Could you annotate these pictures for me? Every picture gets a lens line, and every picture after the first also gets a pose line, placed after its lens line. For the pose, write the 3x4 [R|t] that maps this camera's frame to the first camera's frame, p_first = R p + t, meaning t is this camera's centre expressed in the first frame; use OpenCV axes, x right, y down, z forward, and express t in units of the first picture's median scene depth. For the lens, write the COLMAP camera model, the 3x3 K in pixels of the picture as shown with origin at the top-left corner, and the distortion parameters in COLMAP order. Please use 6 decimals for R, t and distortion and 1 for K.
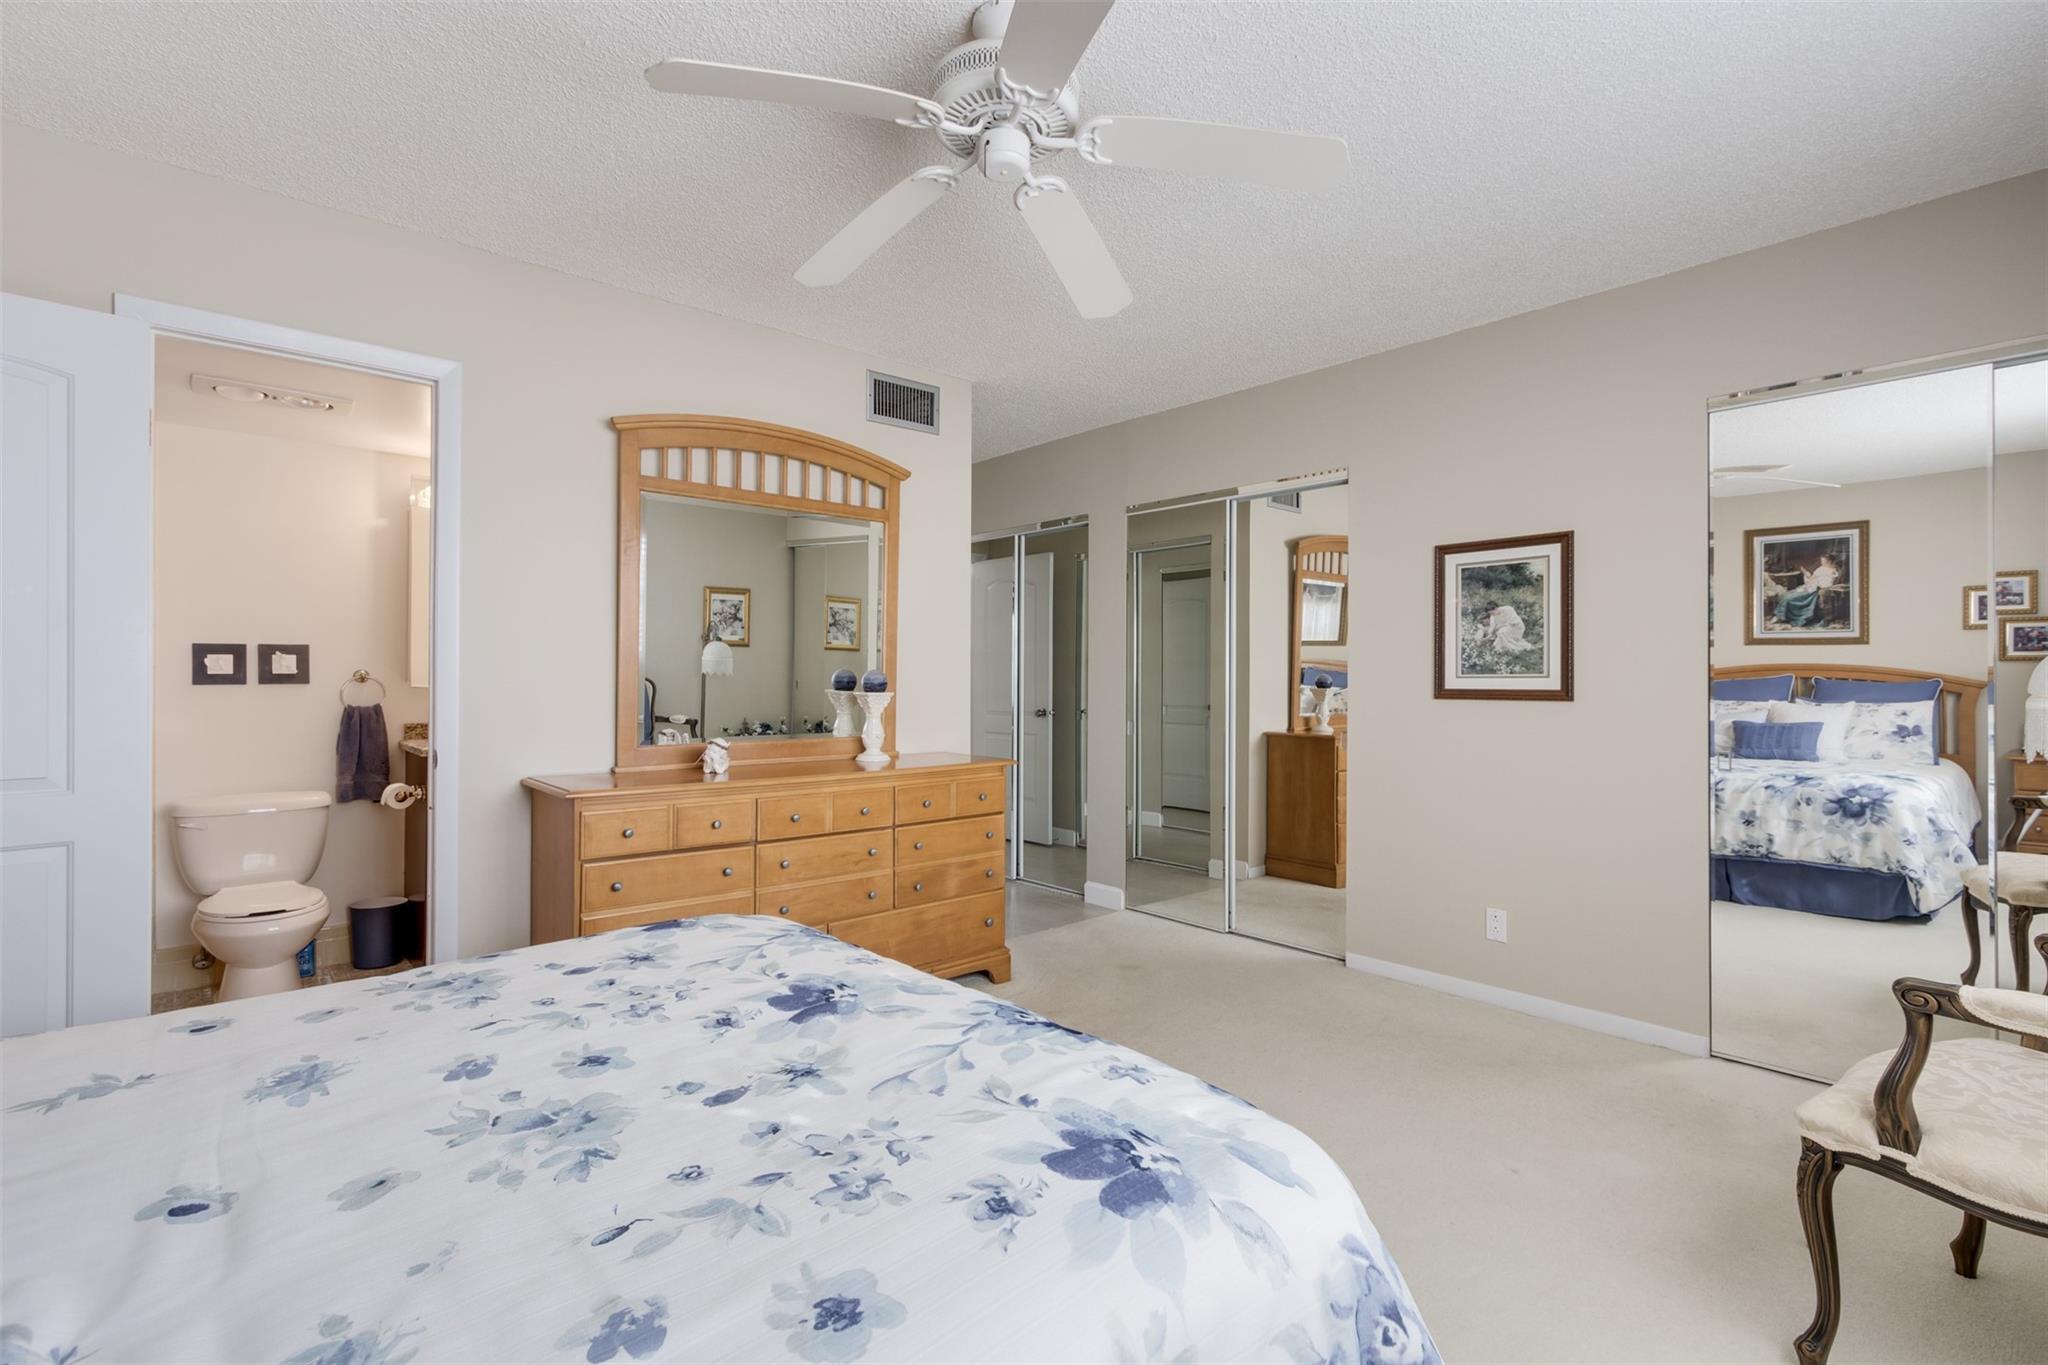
lens RADIAL K [[917.2, 0, 1024.0], [0, 917.2, 682.5], [0, 0, 1]] dist [0.018409, -0.000350]
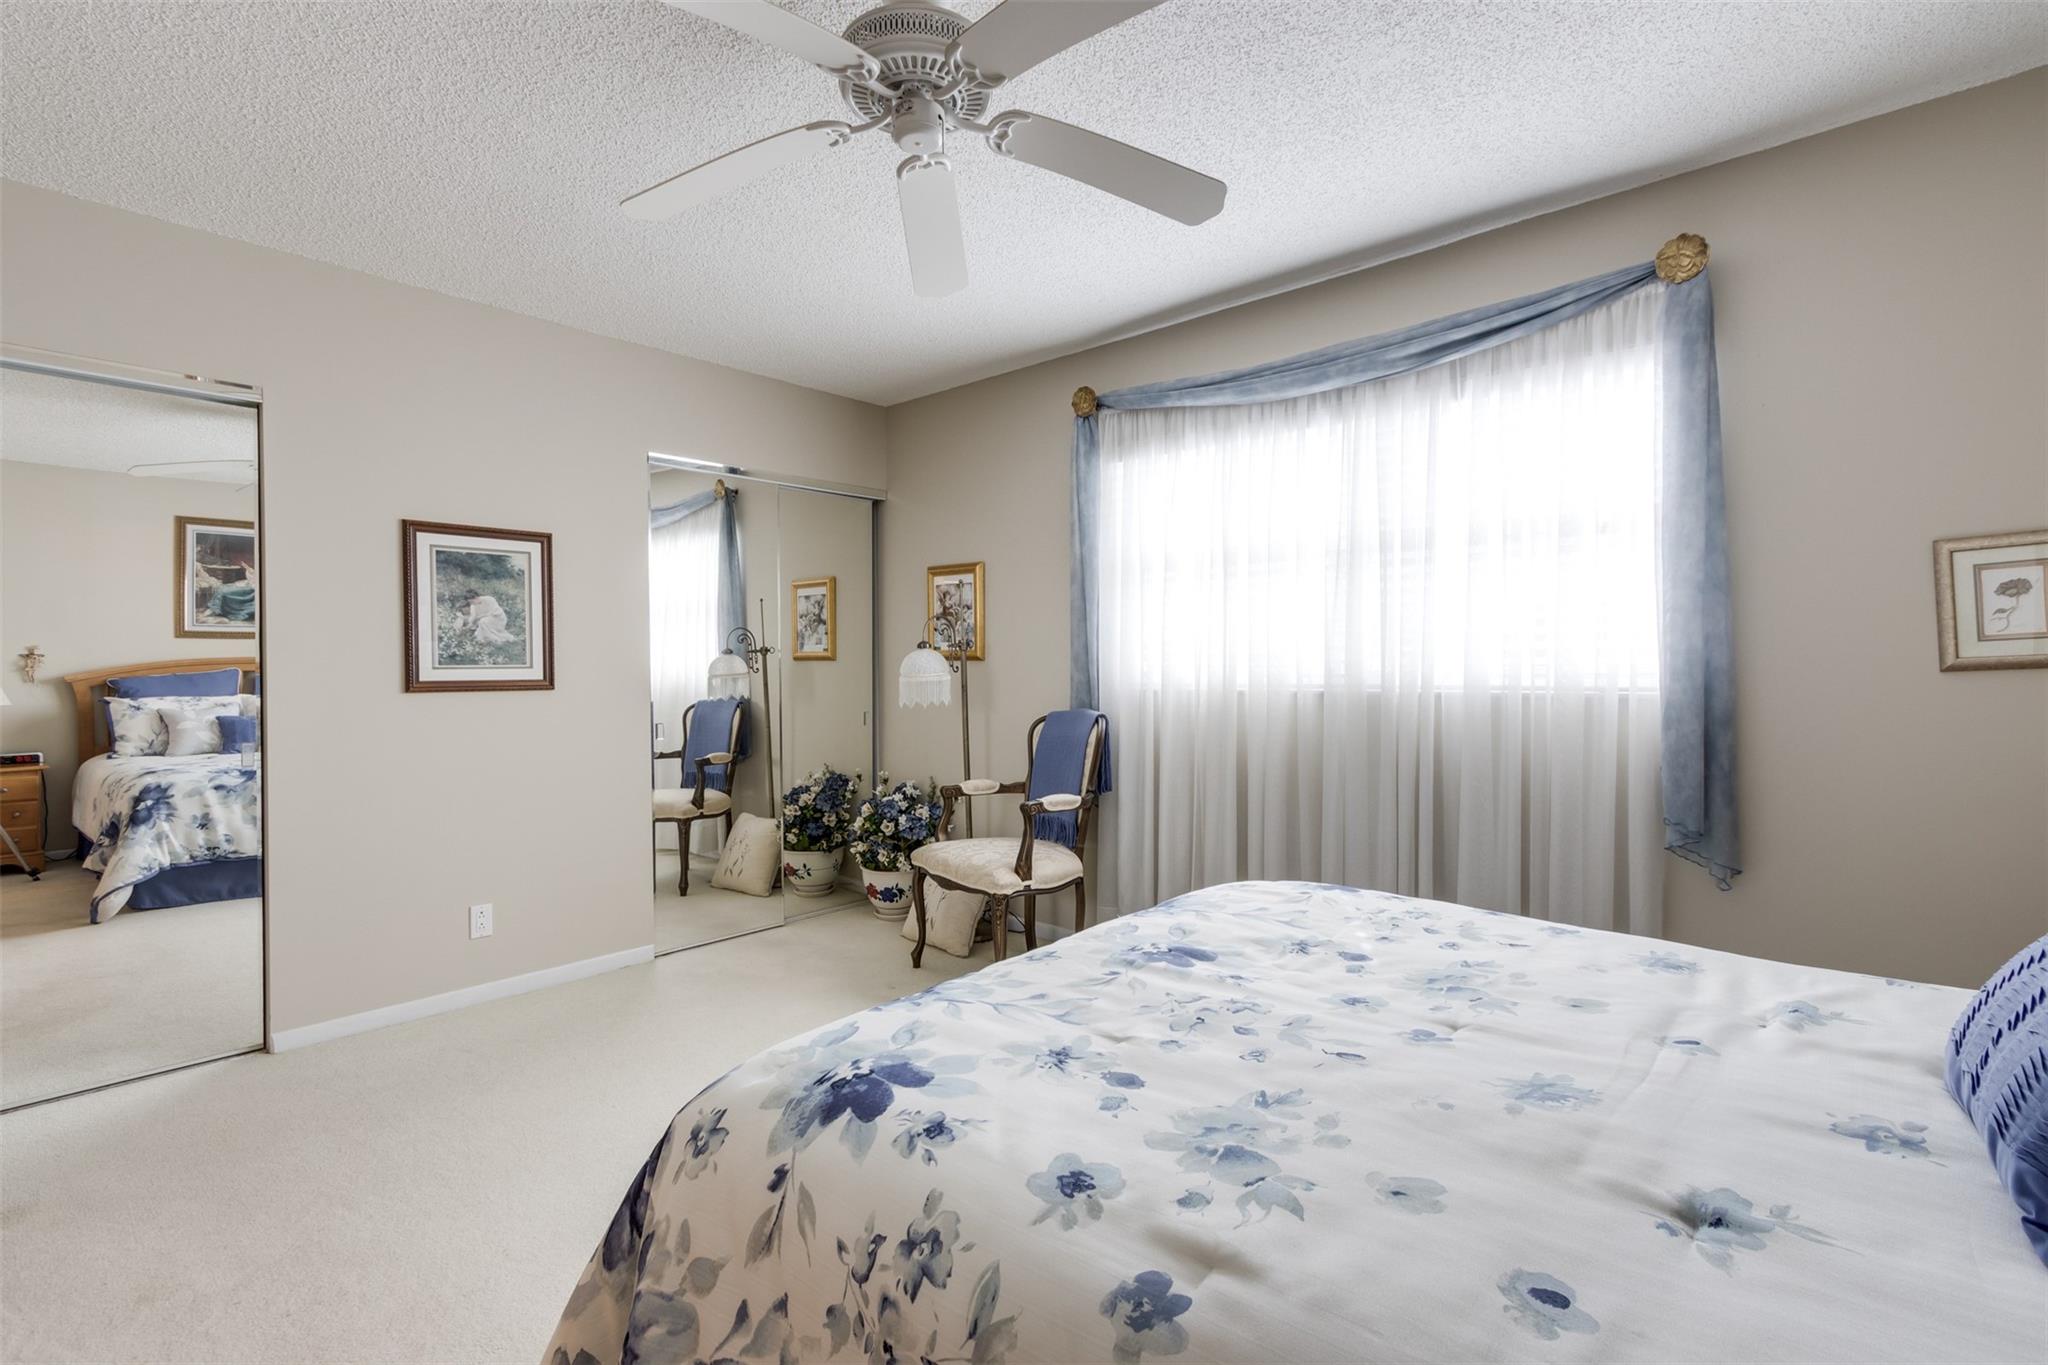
lens RADIAL K [[935.5, 0, 1033.4], [0, 935.5, 682.9], [0, 0, 1]] dist [0.001113, -0.000202]
pose [[-0.111297, -0.015247, 0.993670, -0.540735], [0.012782, 0.999778, 0.016773, 0.000861], [-0.993705, 0.014567, -0.111077, 0.529269]]
